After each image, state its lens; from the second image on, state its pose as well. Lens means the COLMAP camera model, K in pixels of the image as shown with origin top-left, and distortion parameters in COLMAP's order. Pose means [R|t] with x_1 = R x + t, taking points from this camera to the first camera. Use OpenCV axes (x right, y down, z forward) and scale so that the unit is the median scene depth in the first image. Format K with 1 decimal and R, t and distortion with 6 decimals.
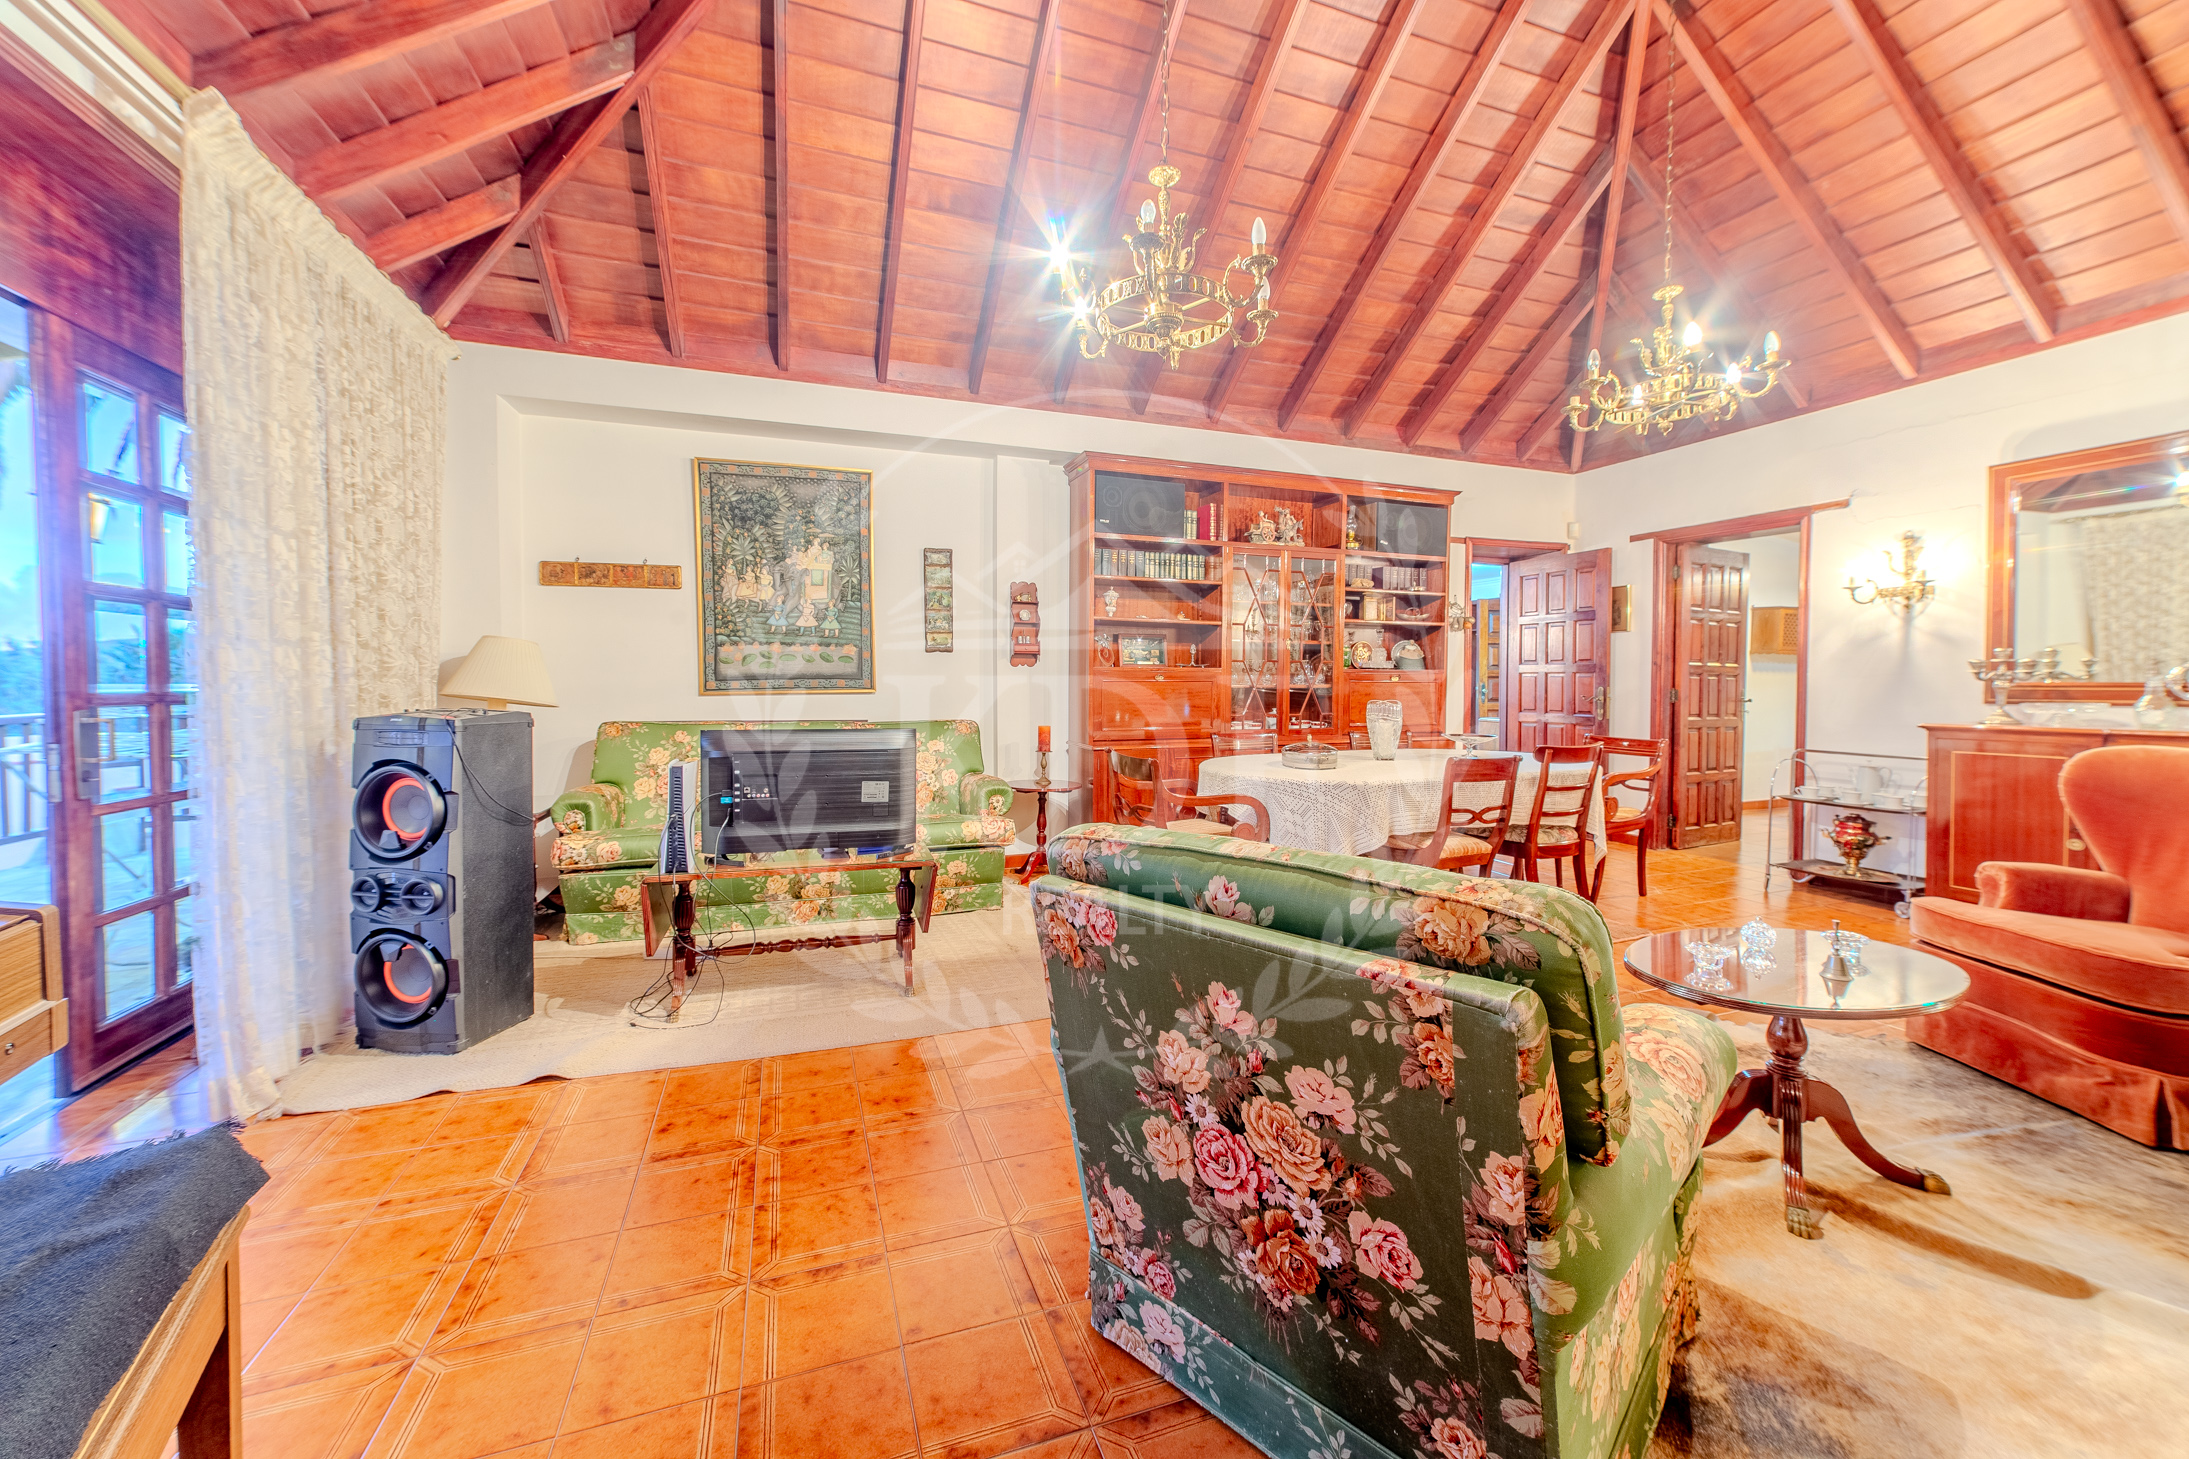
lens RADIAL K [[829.4, 0, 1097.9], [0, 829.4, 705.5], [0, 0, 1]] dist [-0.000927, -0.000115]
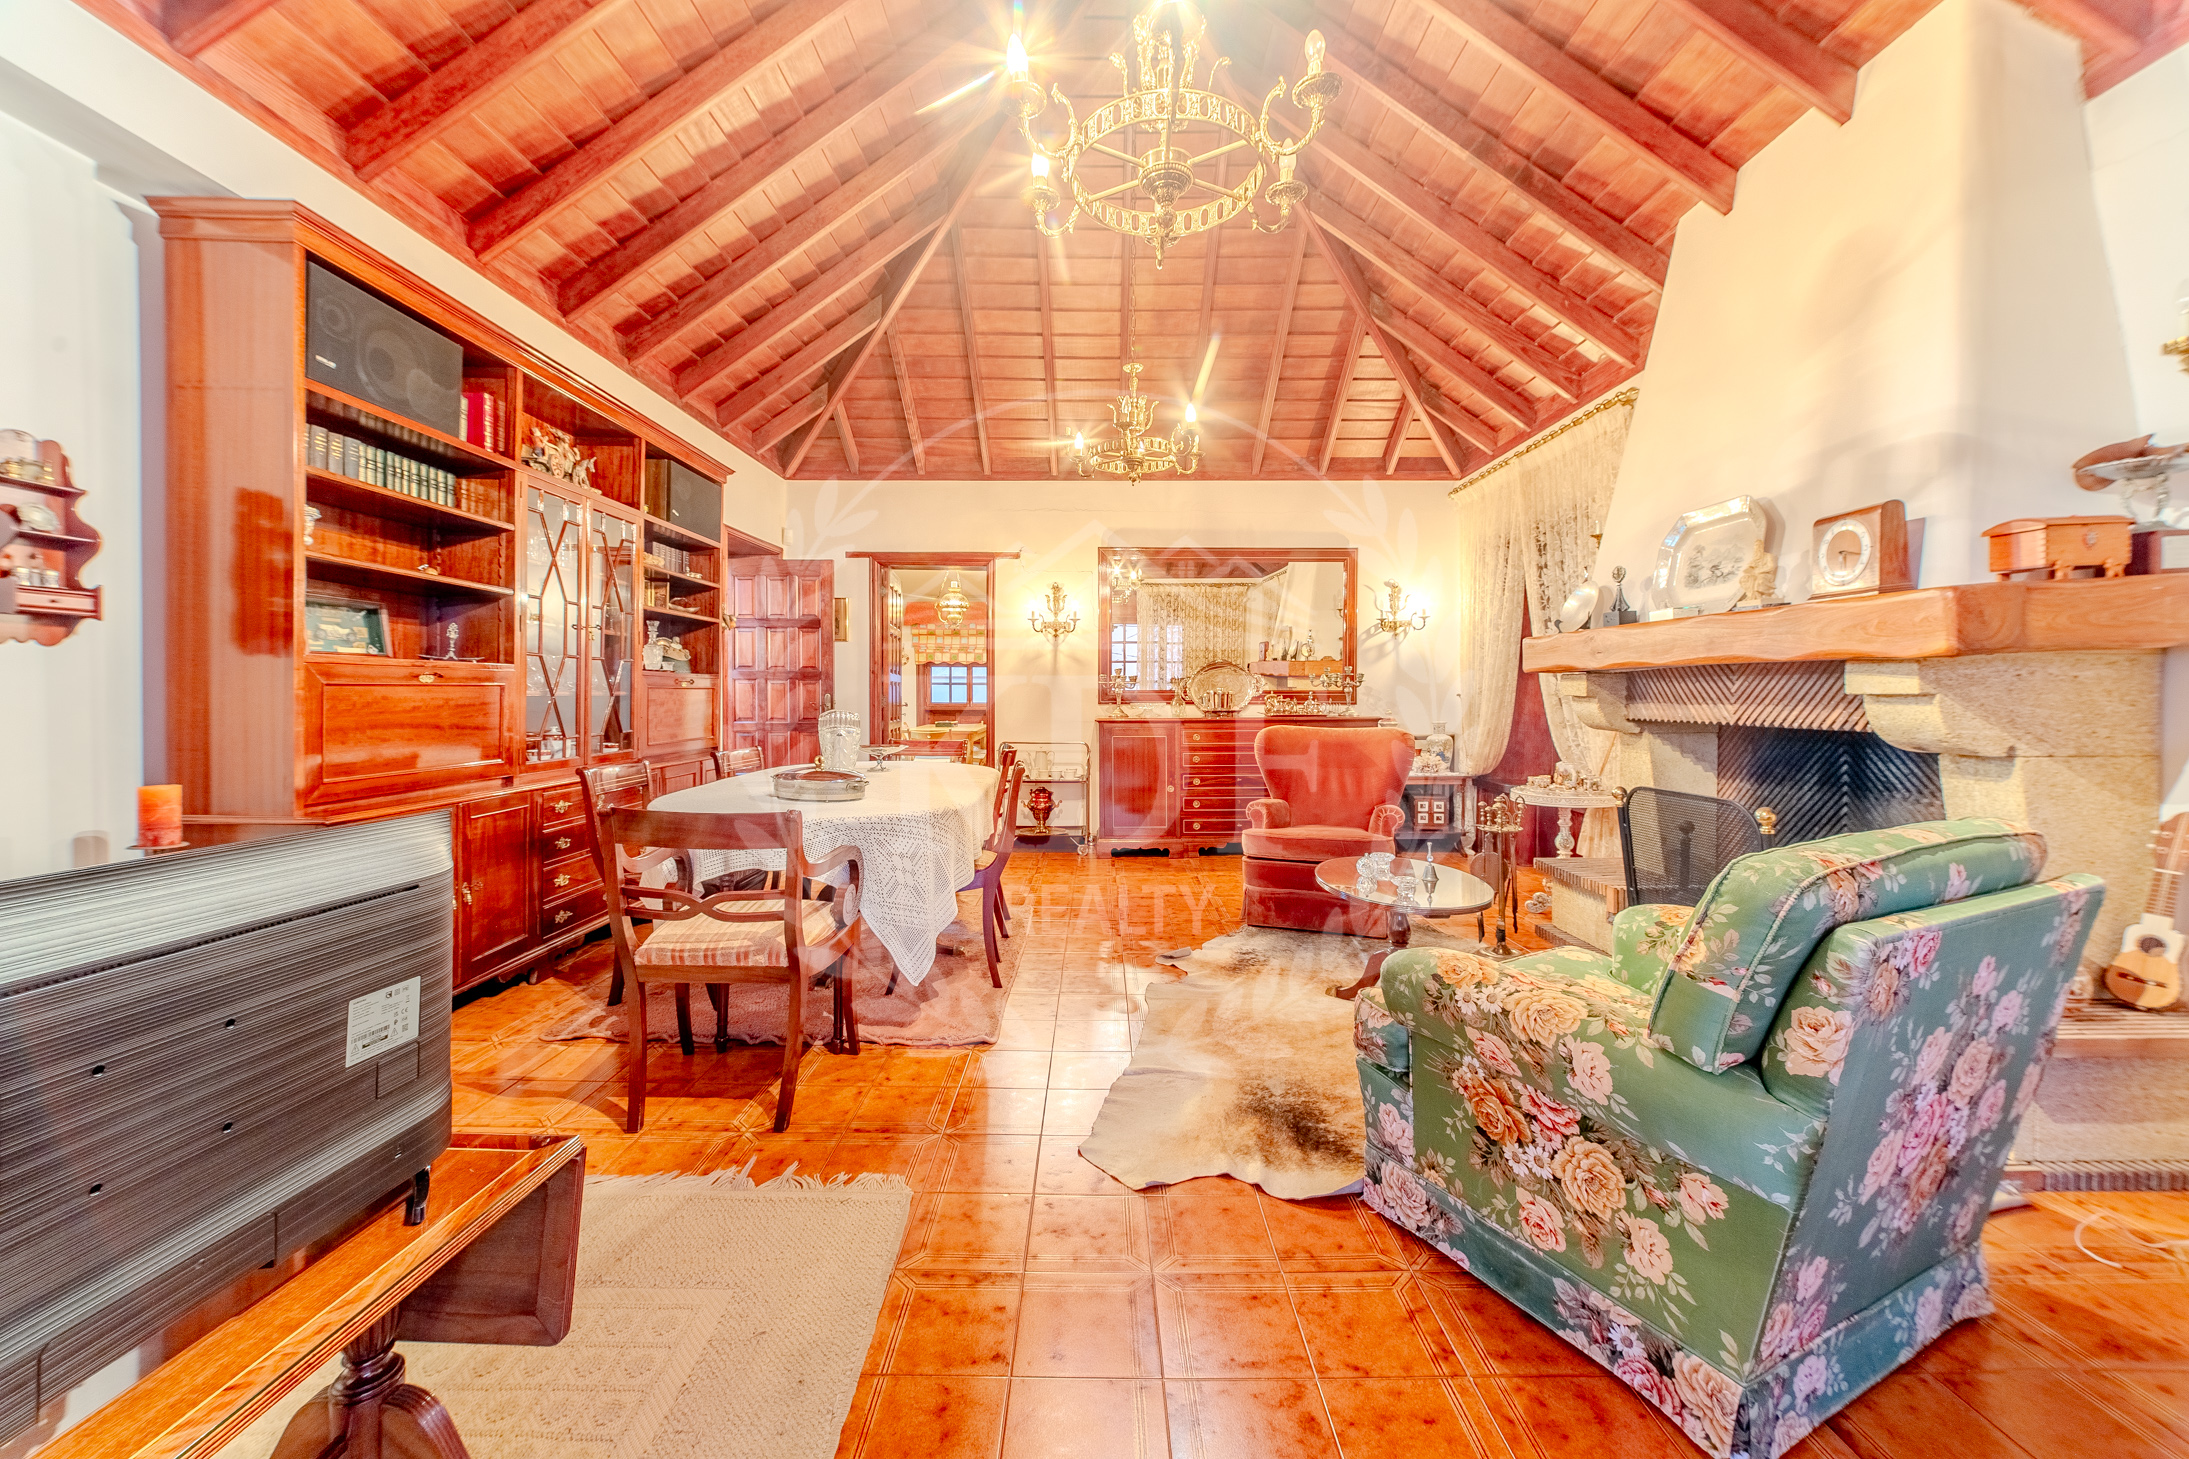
lens RADIAL K [[829.4, 0, 1097.9], [0, 829.4, 705.5], [0, 0, 1]] dist [-0.000927, -0.000115]
pose [[0.371333, -0.013661, 0.928399, -0.295786], [0.024975, 0.999677, 0.004721, -0.006512], [-0.928164, 0.021433, 0.371554, 0.405466]]
